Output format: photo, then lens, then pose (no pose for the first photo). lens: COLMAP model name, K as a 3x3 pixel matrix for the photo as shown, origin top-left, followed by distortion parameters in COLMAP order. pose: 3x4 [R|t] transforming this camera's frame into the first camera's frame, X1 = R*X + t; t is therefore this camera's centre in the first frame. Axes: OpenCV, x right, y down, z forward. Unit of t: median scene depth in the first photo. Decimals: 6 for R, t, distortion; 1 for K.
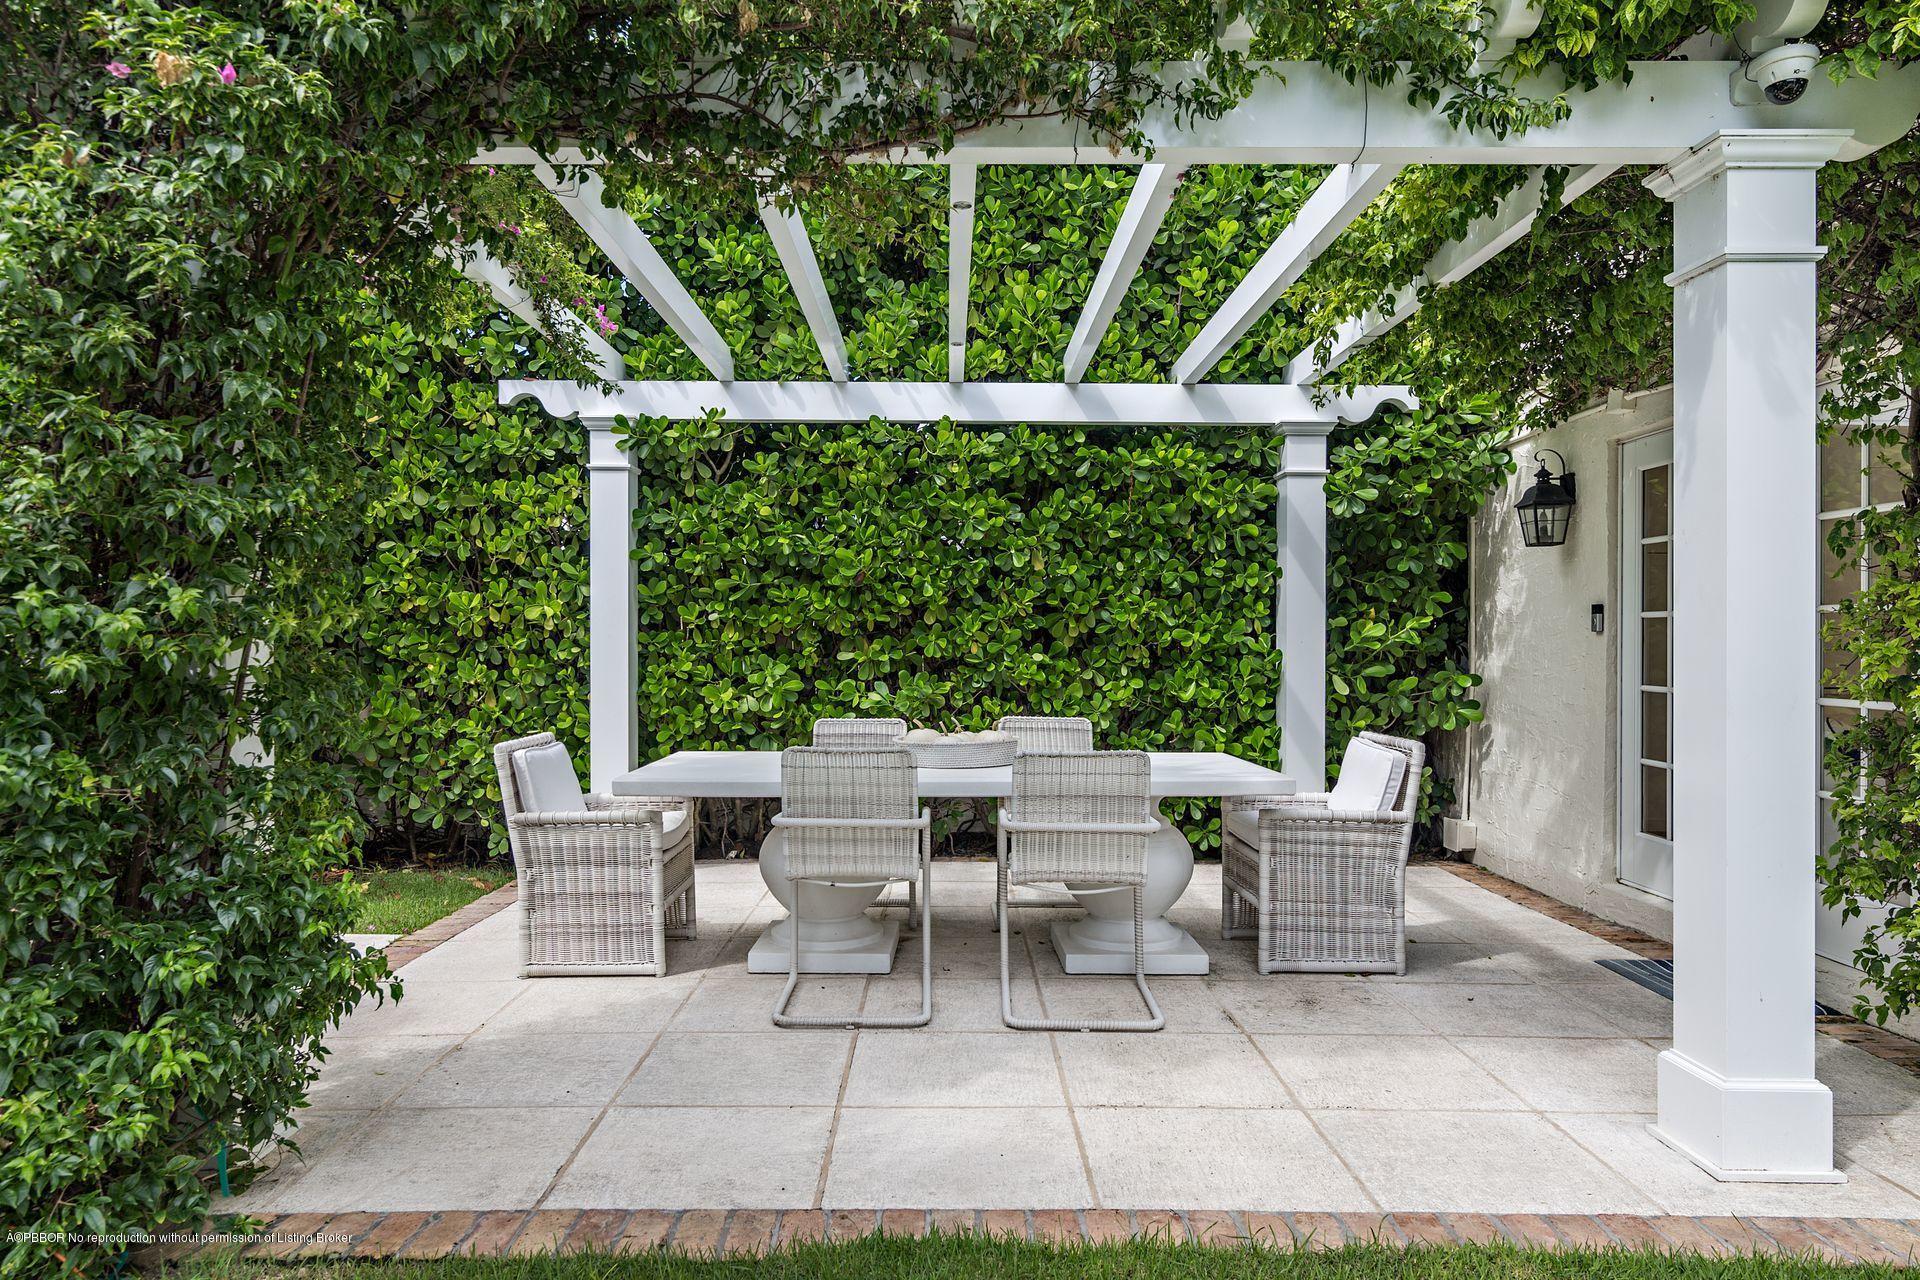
lens RADIAL K [[1215.3, 0, 917.4], [0, 1215.3, 631.4], [0, 0, 1]] dist [0.008884, 0.000702]
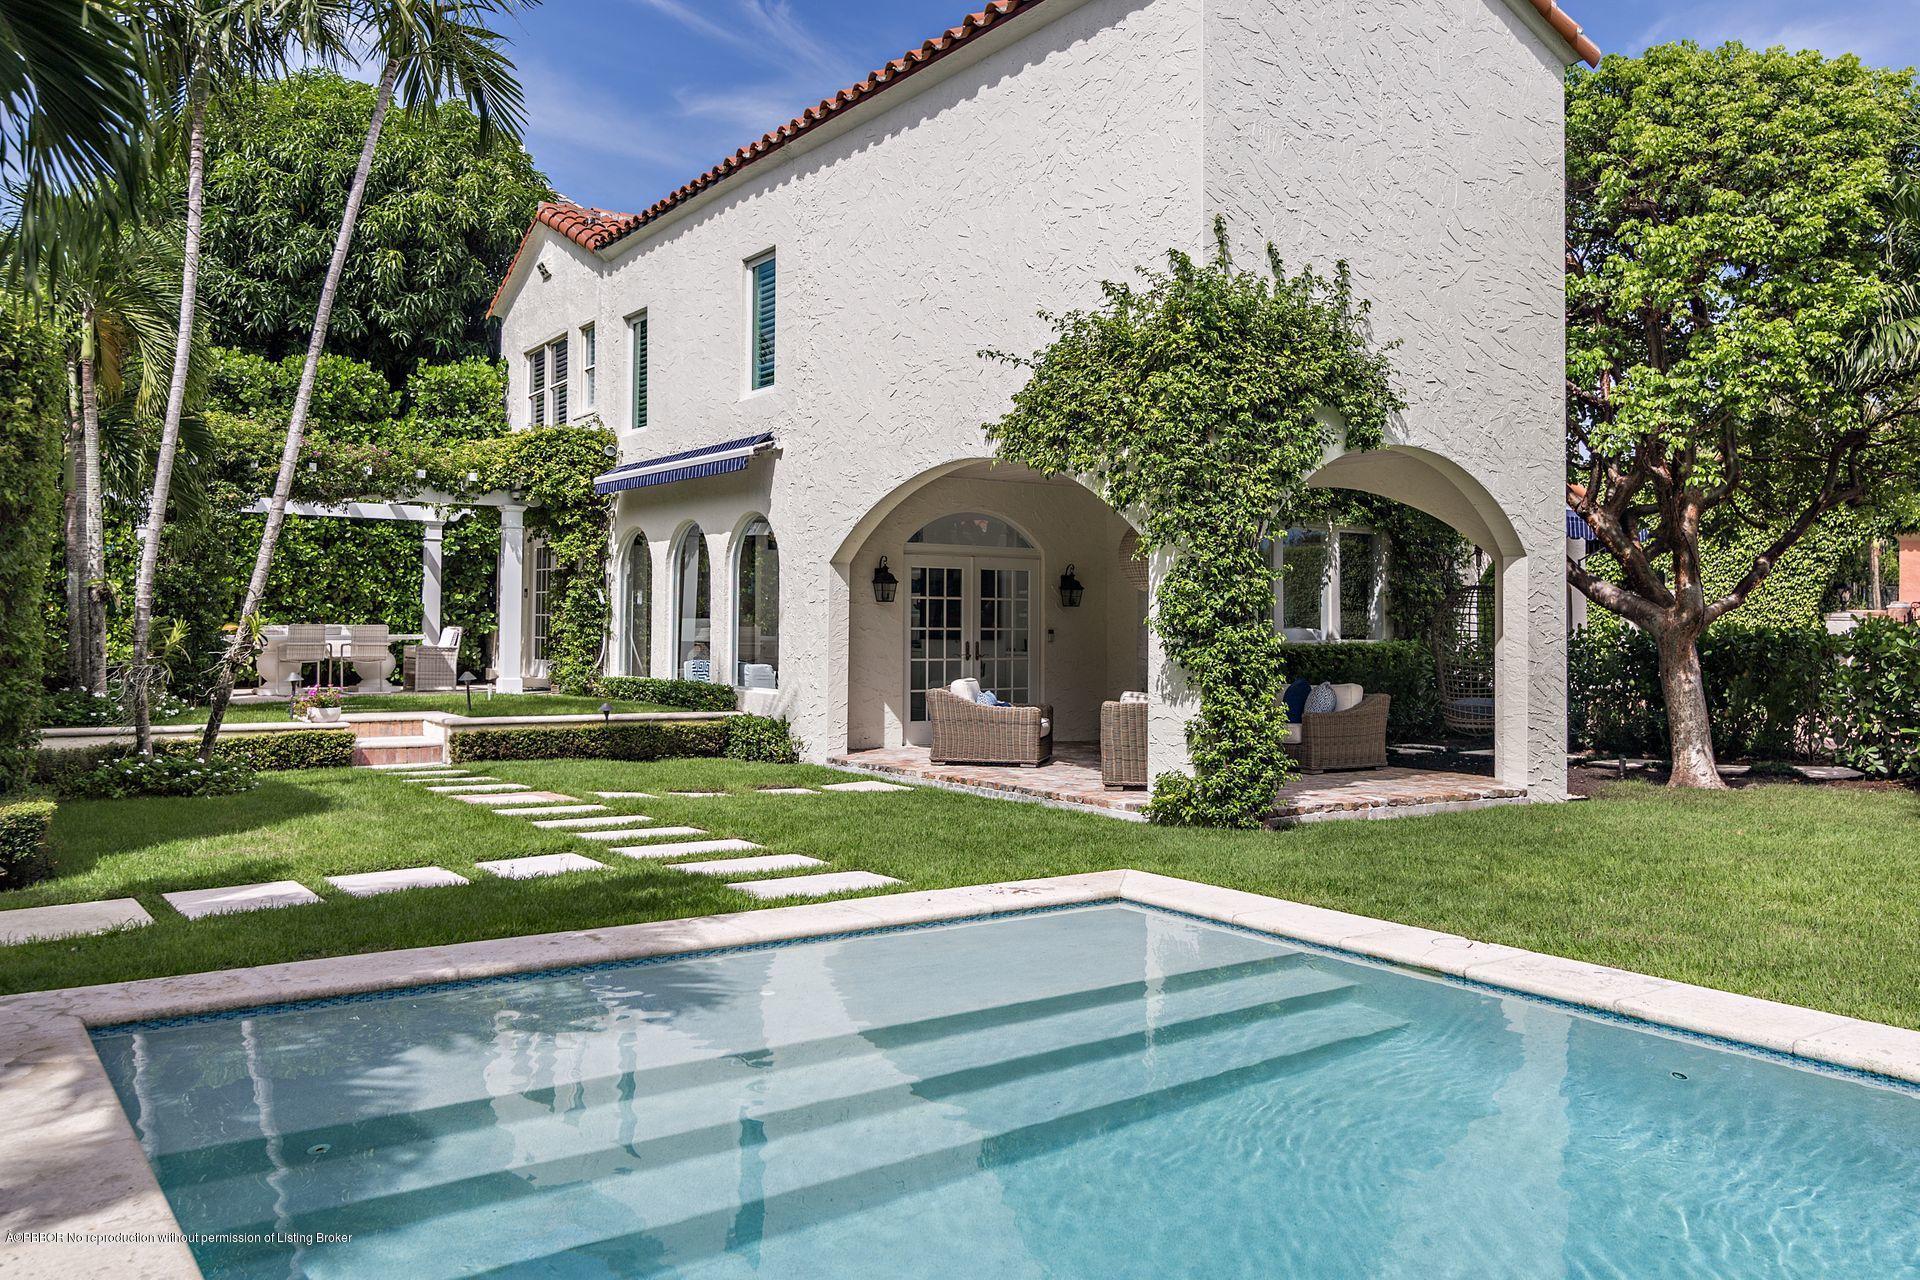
lens RADIAL K [[1505.6, 0, 966.9], [0, 1505.6, 583.7], [0, 0, 1]] dist [-0.000925, -0.008741]
pose [[0.806834, 0.016823, 0.590539, -0.703896], [-0.009215, 0.999831, -0.015894, 0.012847], [-0.590707, 0.007382, 0.806852, -2.412604]]
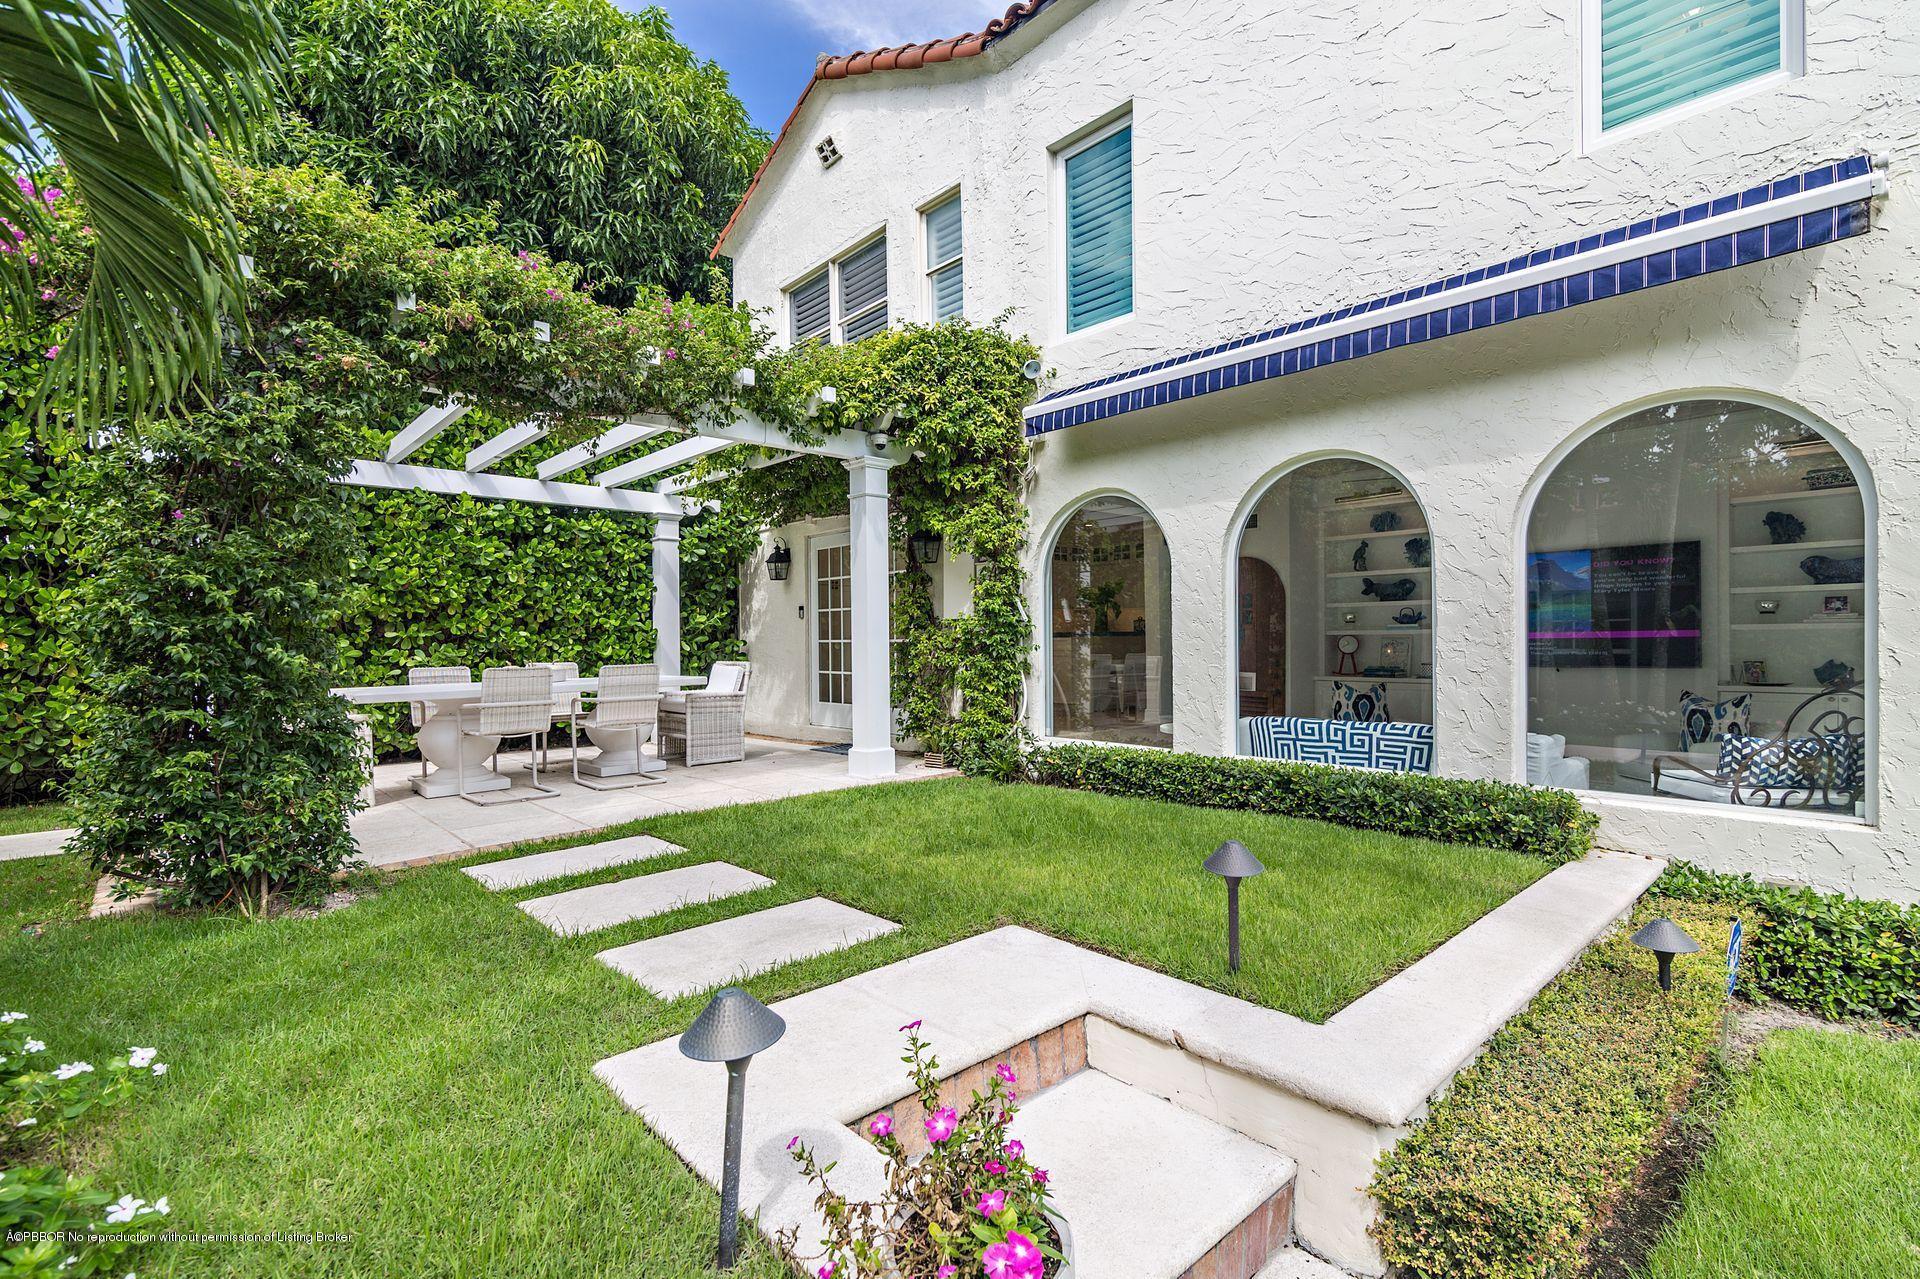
lens RADIAL K [[884.2, 0, 968.0], [0, 884.2, 647.7], [0, 0, 1]] dist [-0.000490, -0.001703]
pose [[0.717617, -0.020342, 0.696141, -0.330177], [0.008975, 0.999760, 0.019962, 0.021855], [-0.696381, -0.008077, 0.717627, -0.366382]]
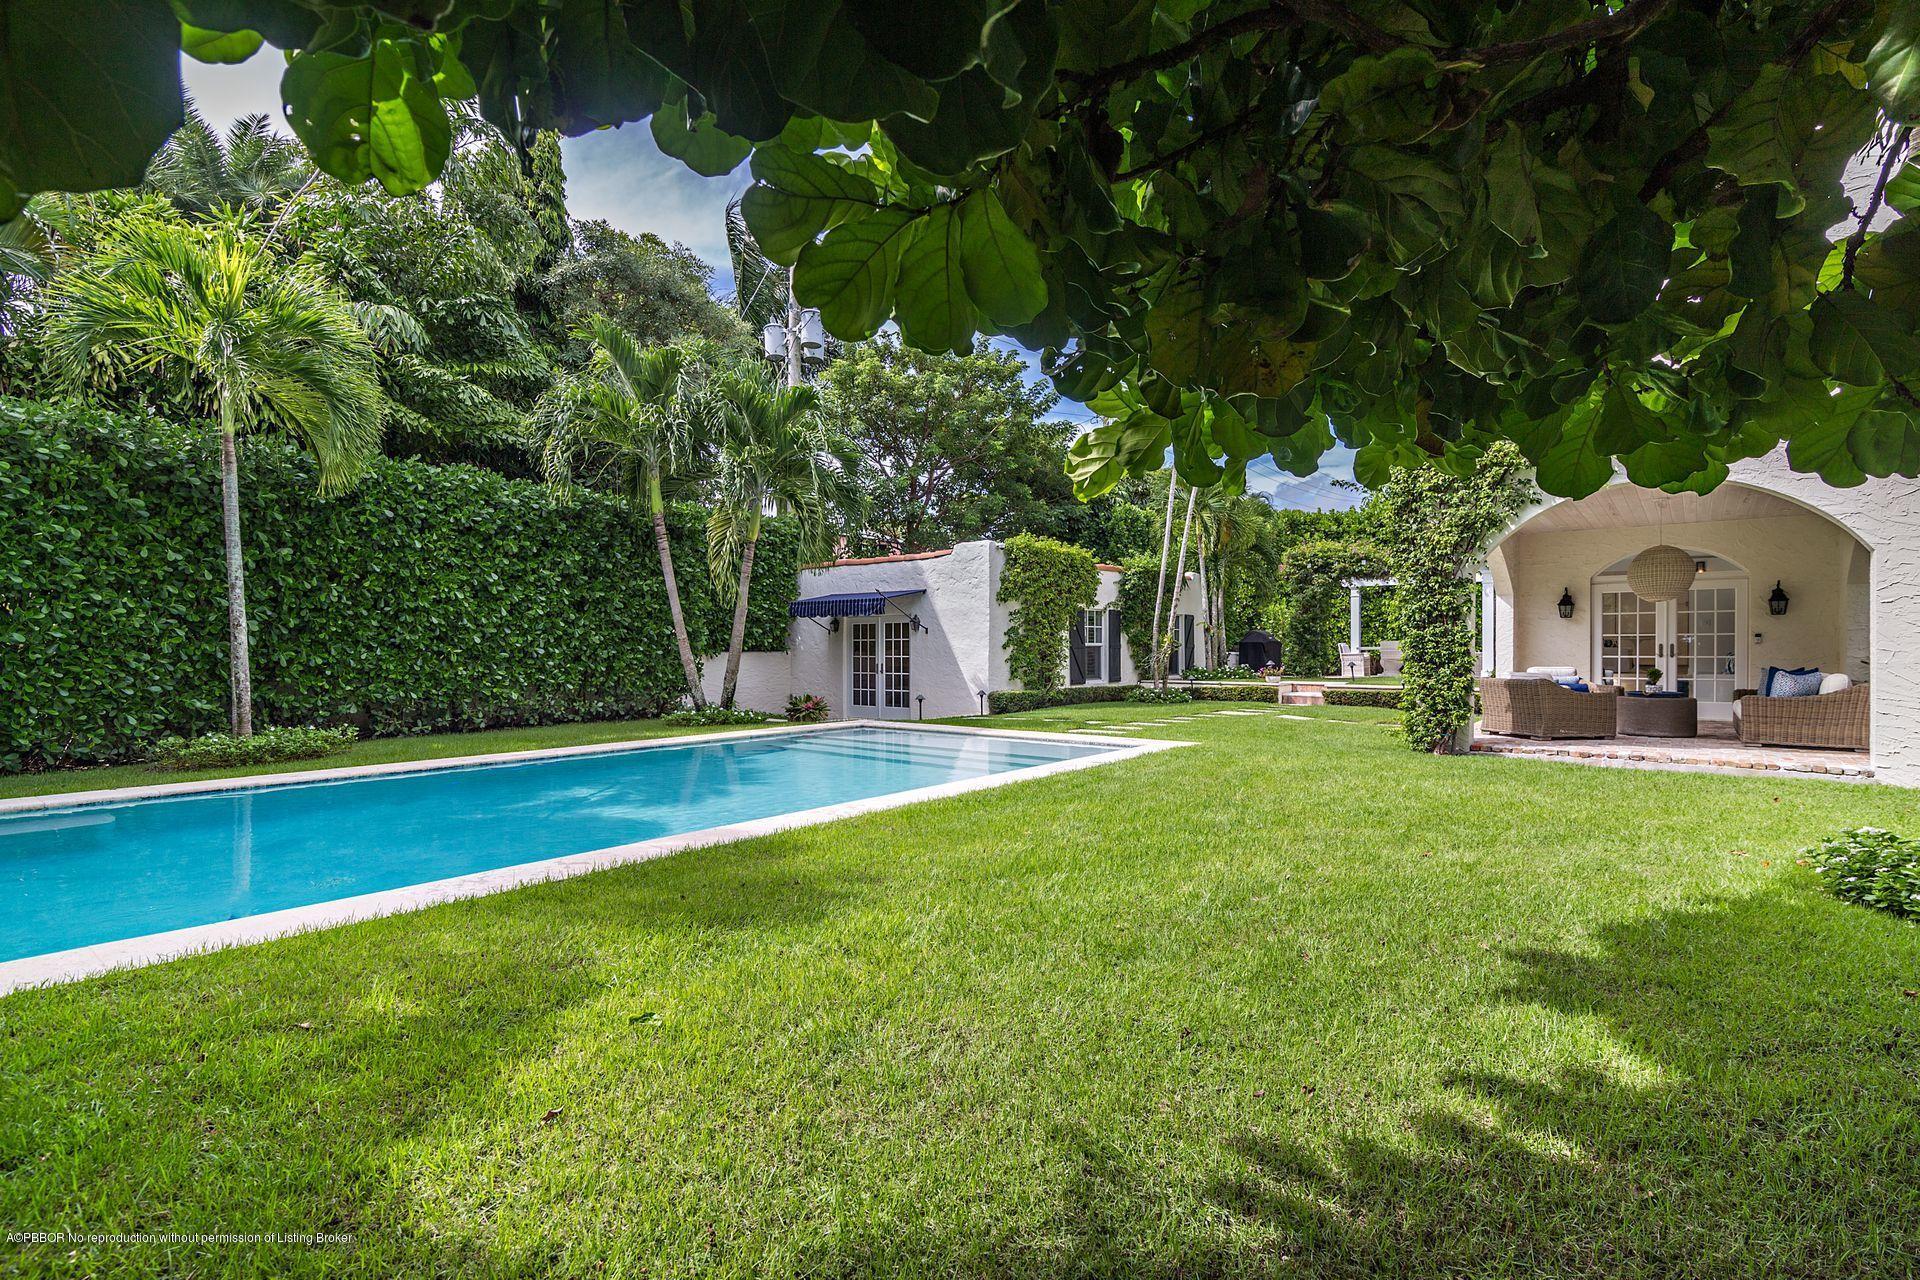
lens RADIAL K [[884.2, 0, 963.7], [0, 884.2, 662.6], [0, 0, 1]] dist [-0.000490, -0.001703]
pose [[0.791755, 0.001799, -0.610837, 0.713953], [0.012826, 0.999726, 0.019569, 0.051350], [0.610705, -0.023329, 0.791515, -2.944365]]
